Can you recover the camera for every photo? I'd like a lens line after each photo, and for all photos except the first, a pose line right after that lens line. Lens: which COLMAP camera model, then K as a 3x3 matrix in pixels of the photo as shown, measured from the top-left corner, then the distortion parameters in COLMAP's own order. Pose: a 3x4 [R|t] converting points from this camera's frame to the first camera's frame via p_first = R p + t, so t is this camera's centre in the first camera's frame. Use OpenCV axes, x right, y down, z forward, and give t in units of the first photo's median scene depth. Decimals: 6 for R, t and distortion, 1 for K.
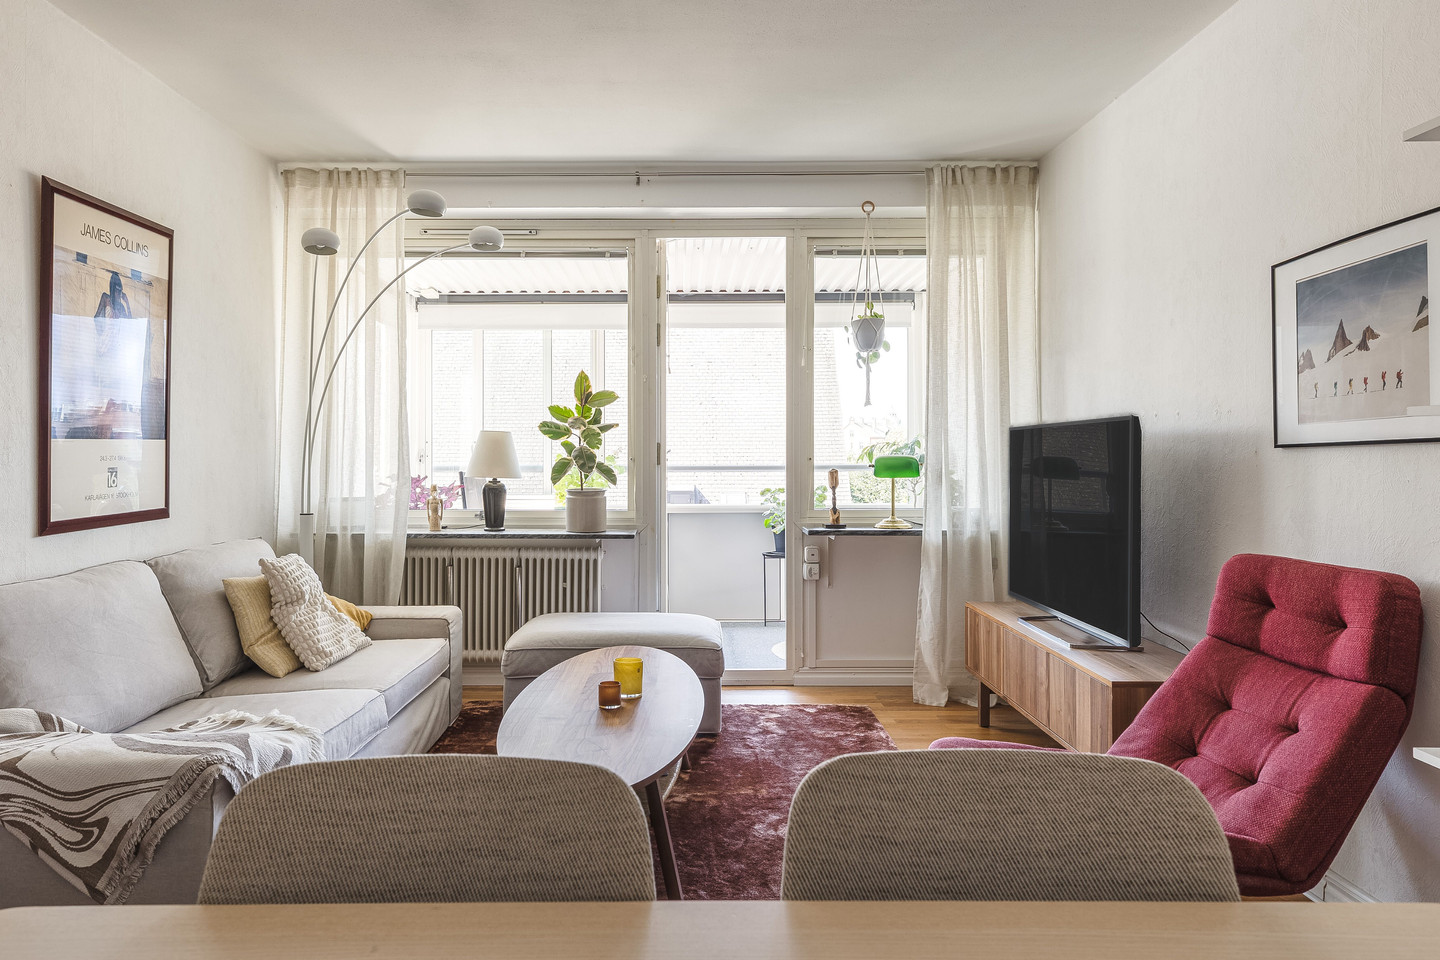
lens RADIAL K [[1016.5, 0, 720.6], [0, 1016.5, 437.9], [0, 0, 1]] dist [0.002816, 0.000683]
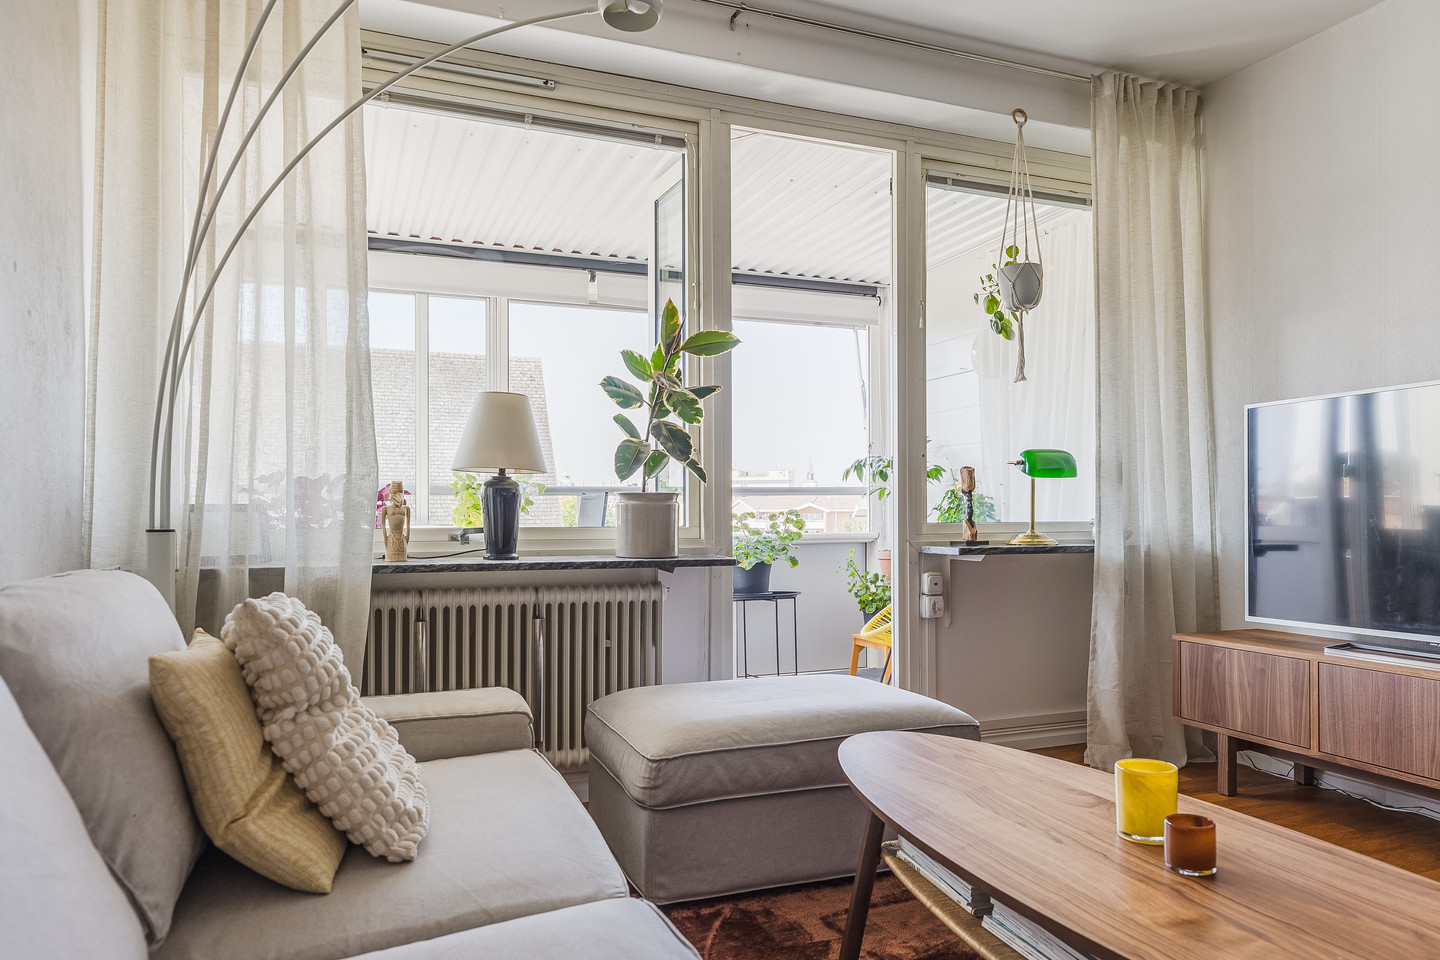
lens RADIAL K [[948.2, 0, 720.0], [0, 948.2, 480.0], [0, 0, 1]] dist [0.002828, 0.000316]
pose [[0.925932, 0.011109, 0.377527, -0.318206], [-0.000731, 0.999618, -0.027622, 0.060324], [-0.377689, 0.025300, 0.925587, 0.432238]]
